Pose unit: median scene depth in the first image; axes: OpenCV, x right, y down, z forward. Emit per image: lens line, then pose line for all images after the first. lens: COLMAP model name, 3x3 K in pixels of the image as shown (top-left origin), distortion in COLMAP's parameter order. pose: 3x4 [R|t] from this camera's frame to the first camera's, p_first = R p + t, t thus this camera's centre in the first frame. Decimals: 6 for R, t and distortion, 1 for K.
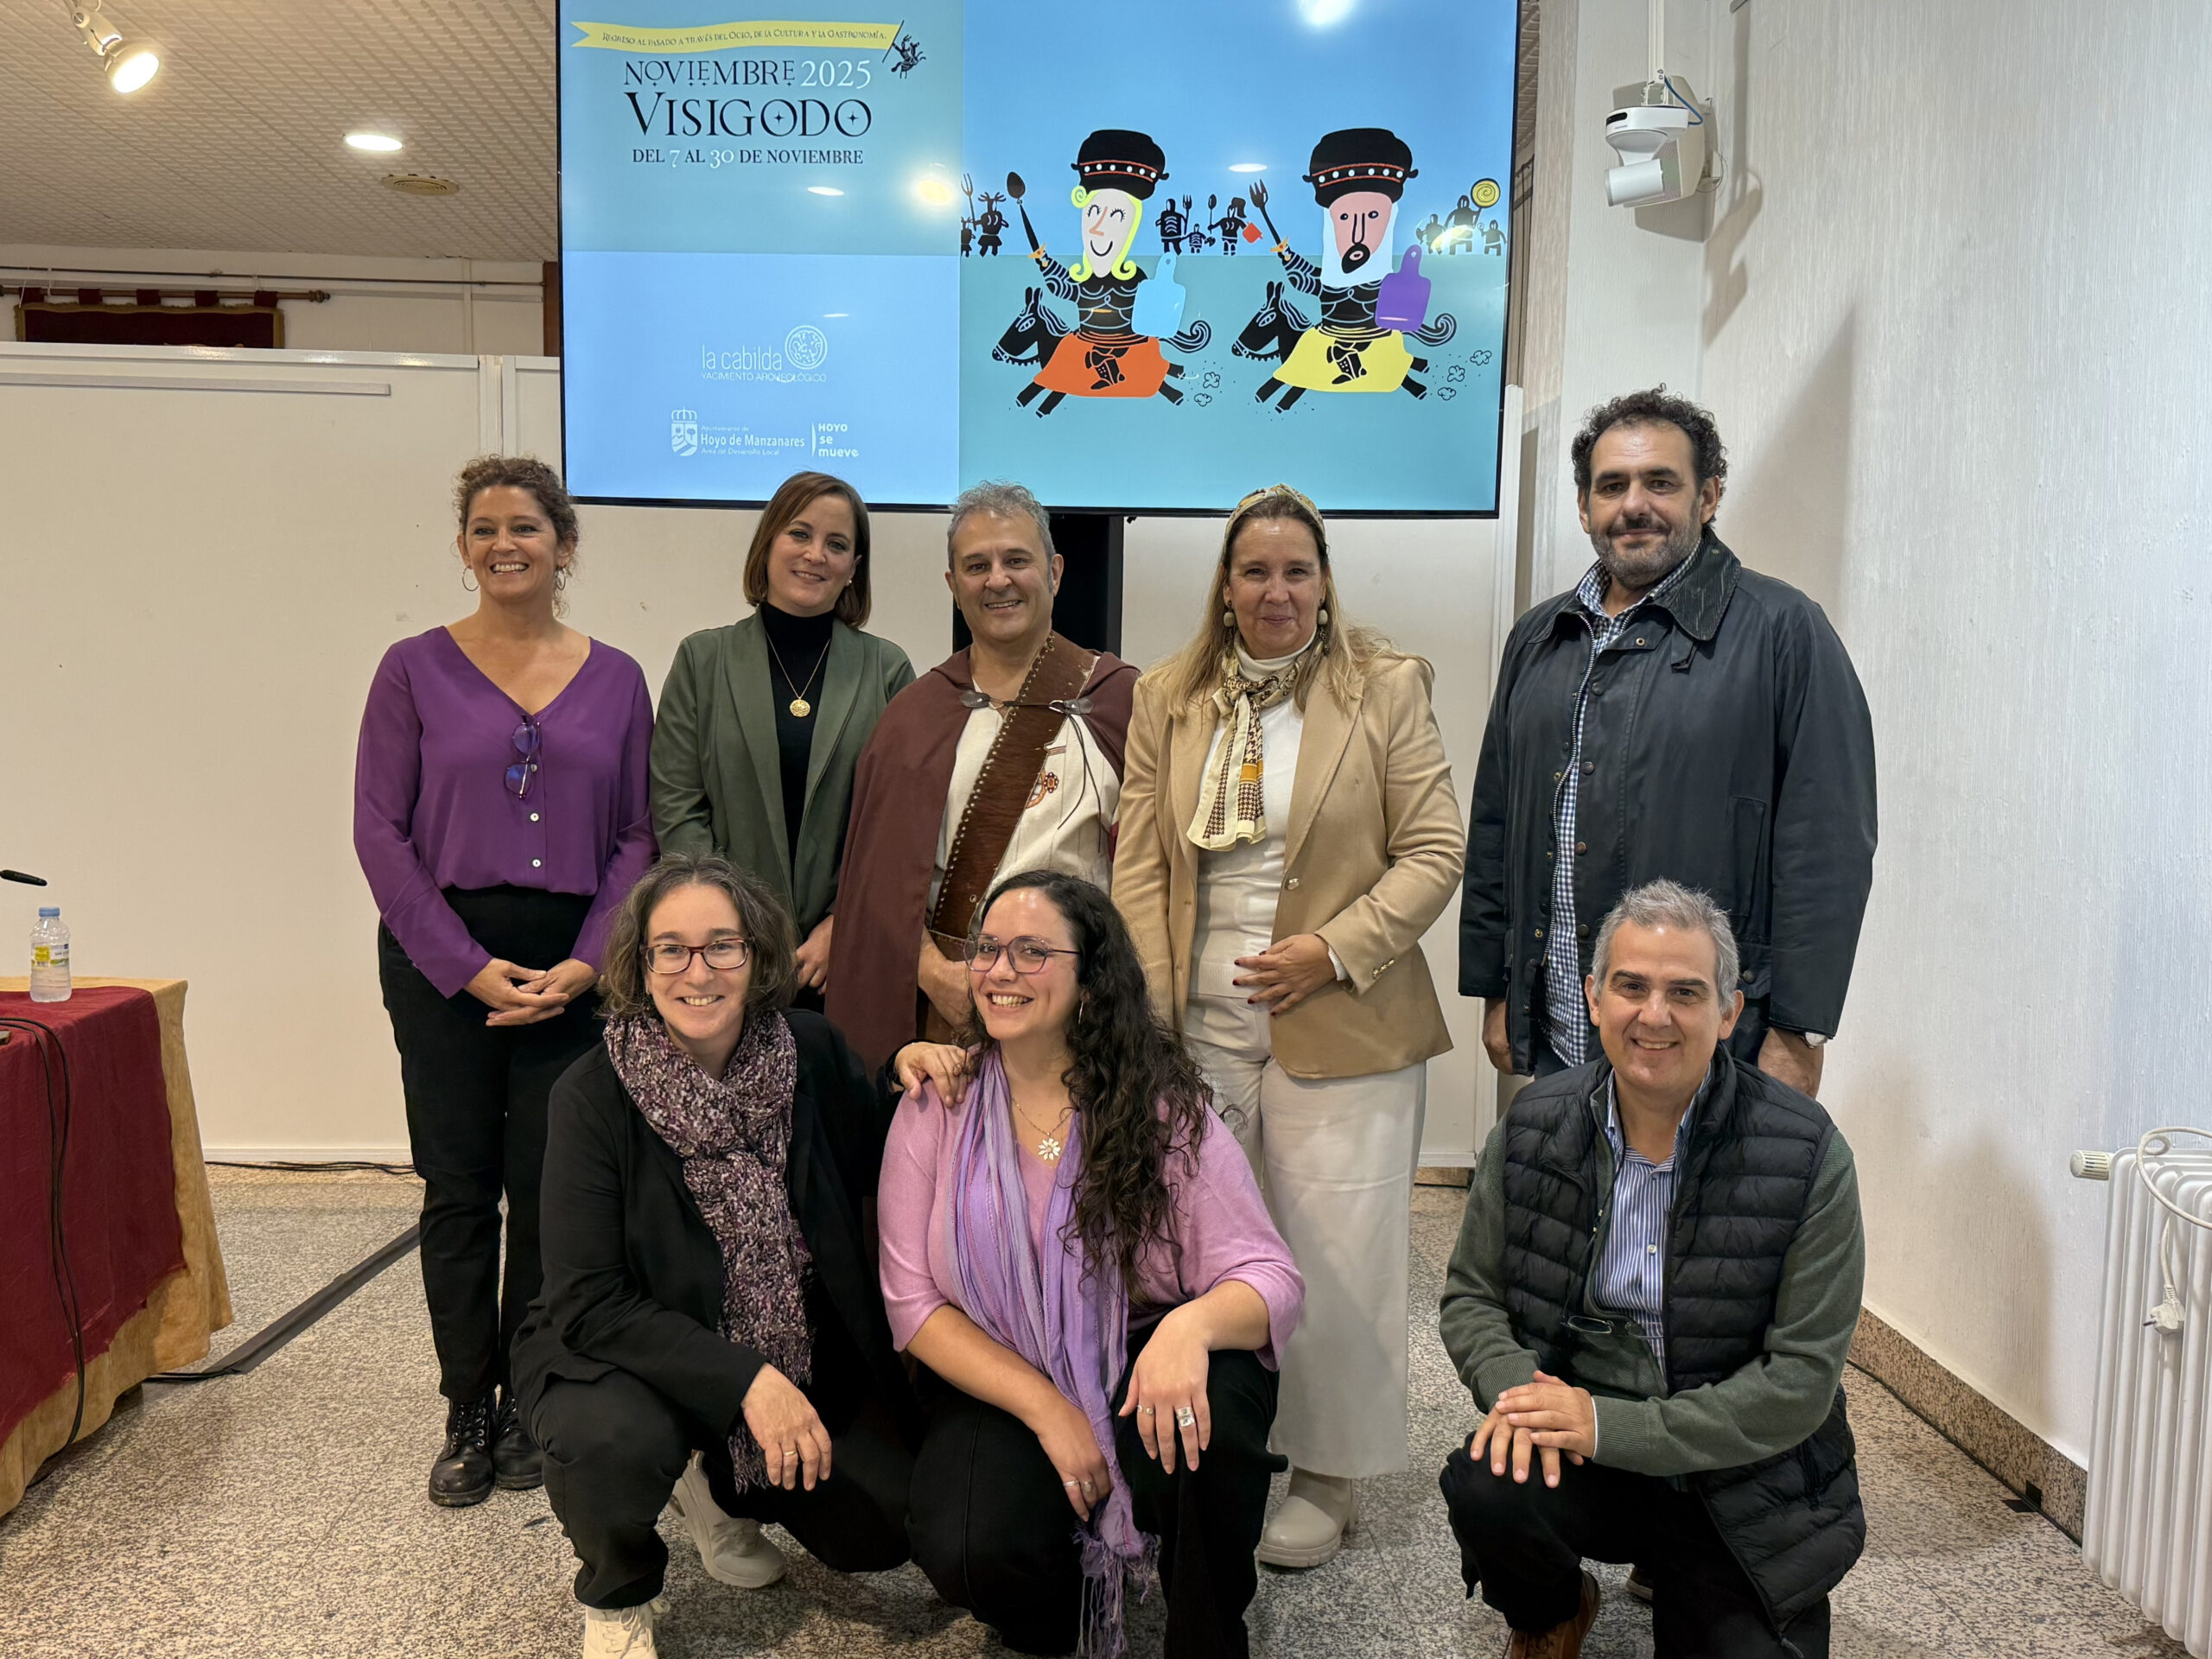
lens RADIAL K [[2040.5, 0, 1107.7], [0, 2040.5, 820.0], [0, 0, 1]] dist [0.203358, -0.357478]
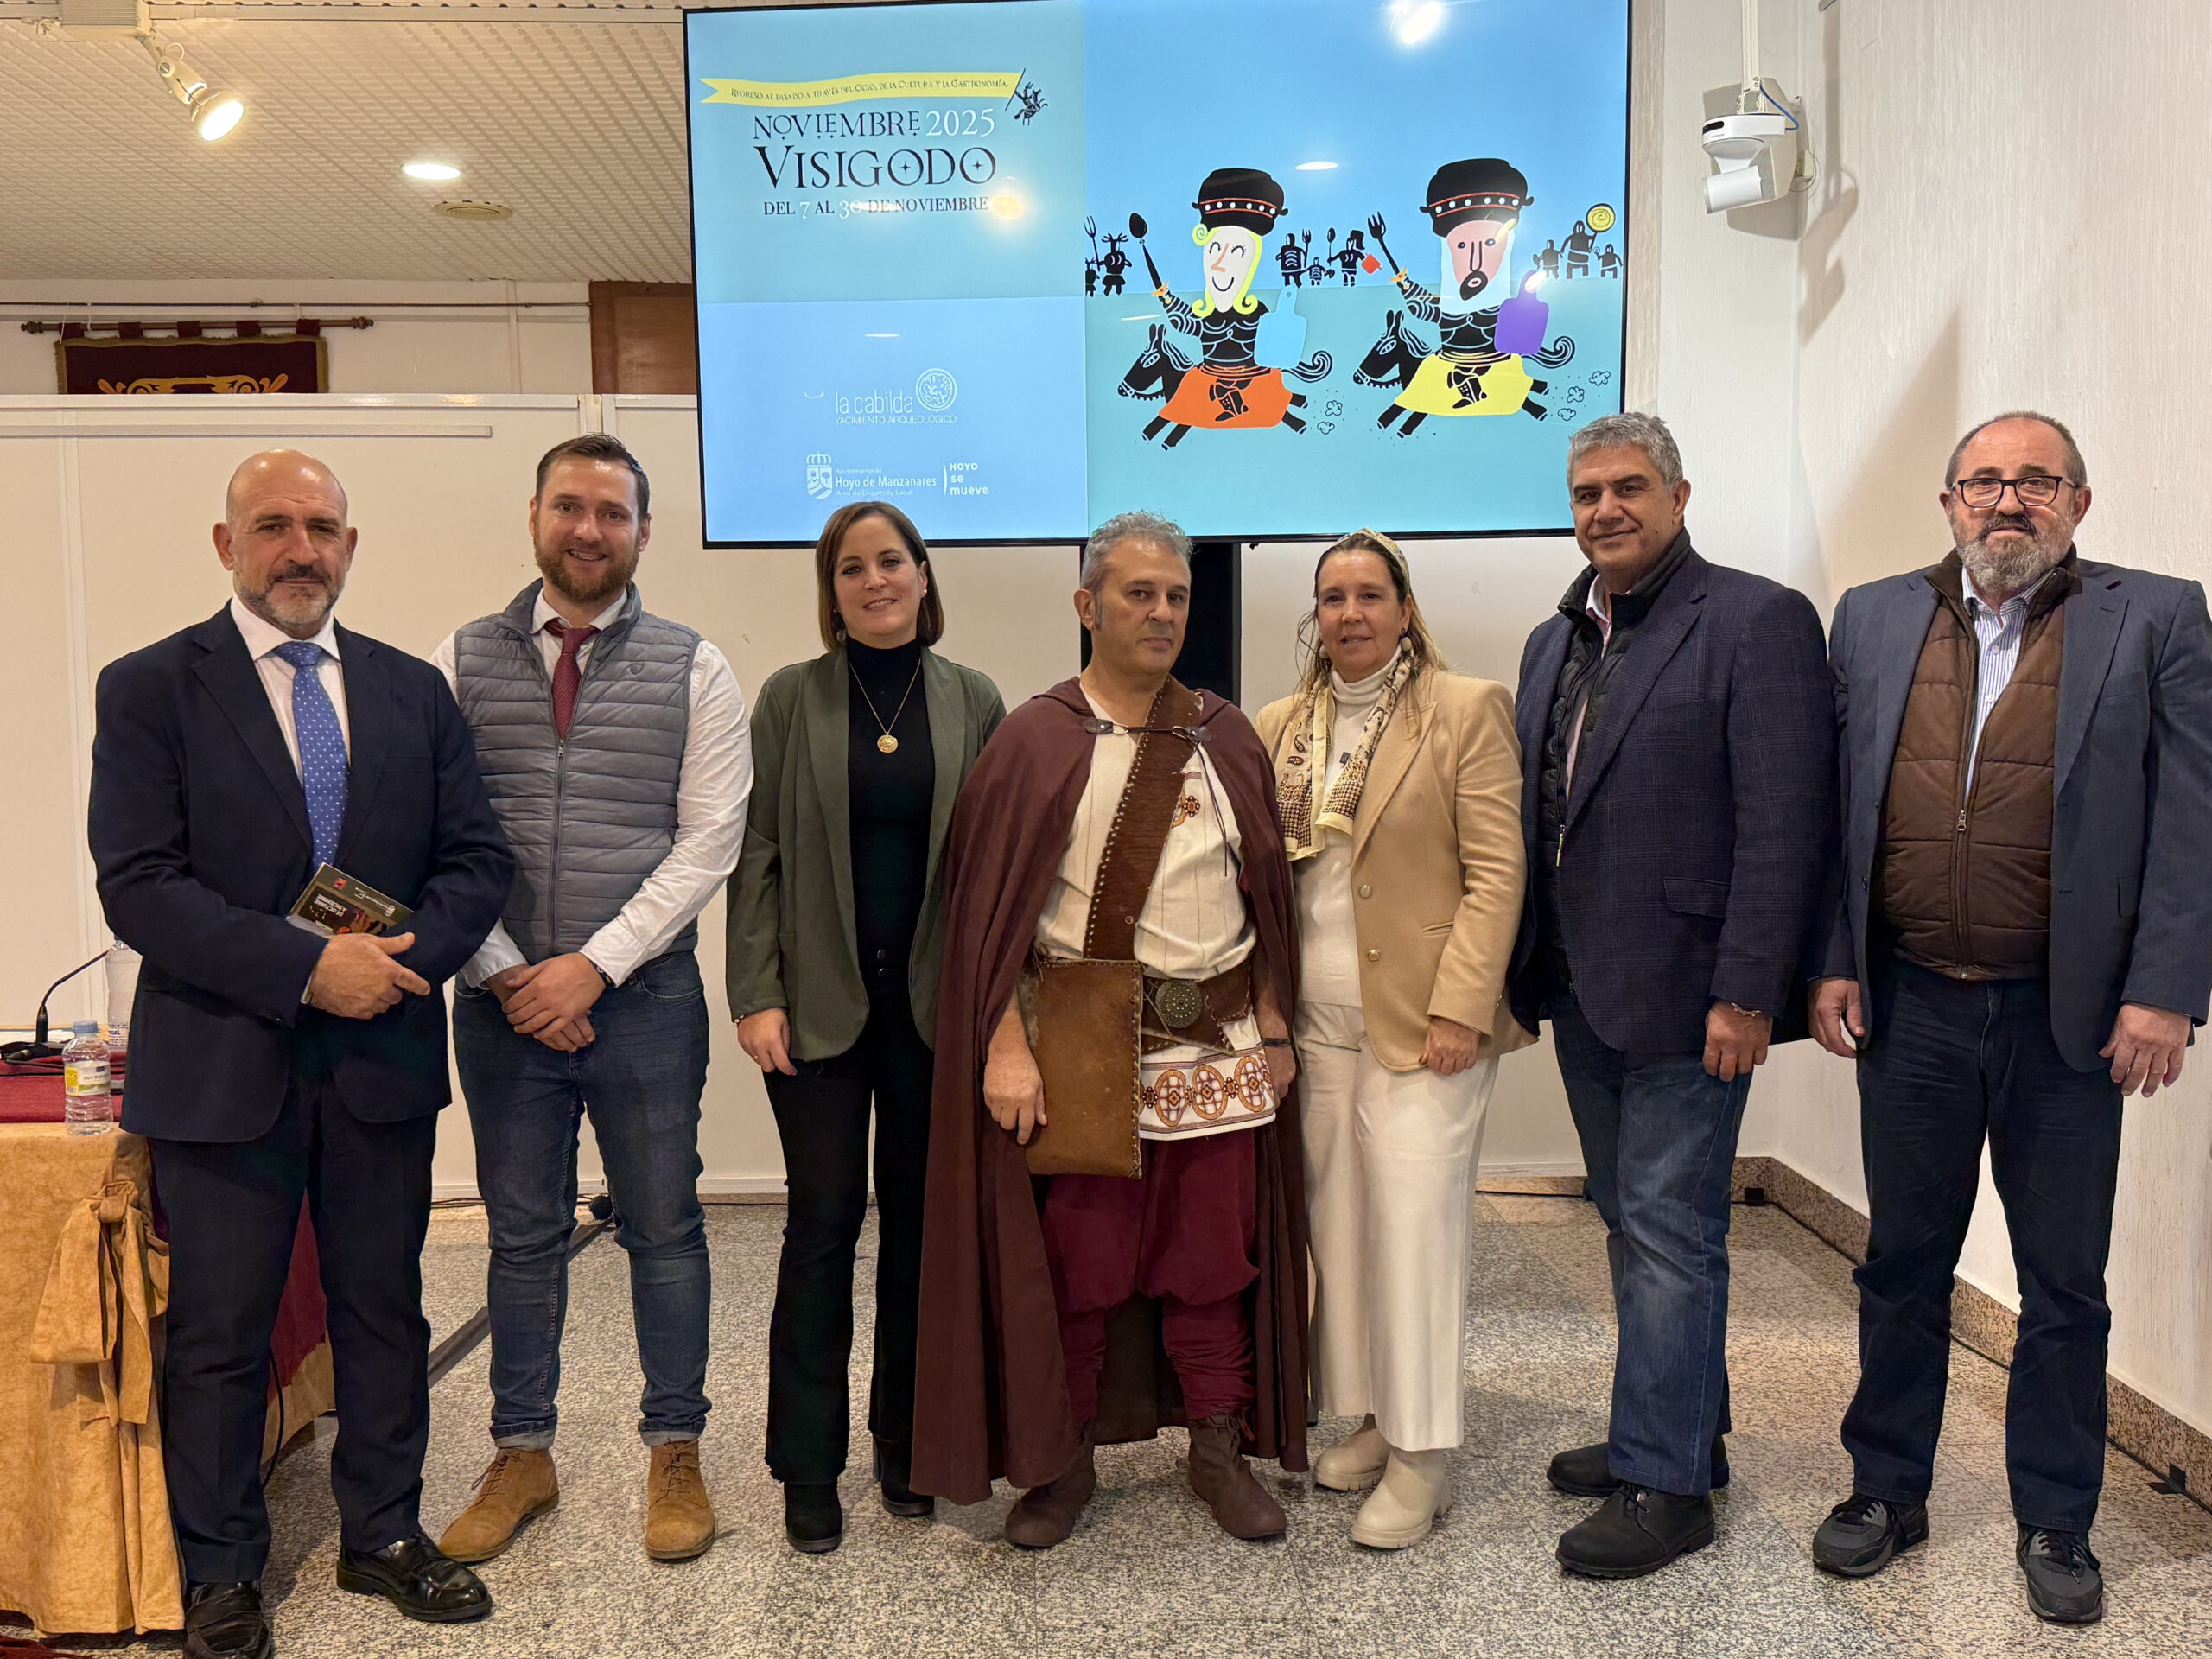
lens RADIAL K [[2172.9, 0, 1106.0], [0, 2172.9, 829.5], [0, 0, 1]] dist [0.214401, -0.359739]
pose [[0.999559, -0.028759, -0.007350, -0.060535], [0.028766, 0.999586, 0.000930, -0.008765], [0.007320, -0.001141, 0.999973, -0.090388]]
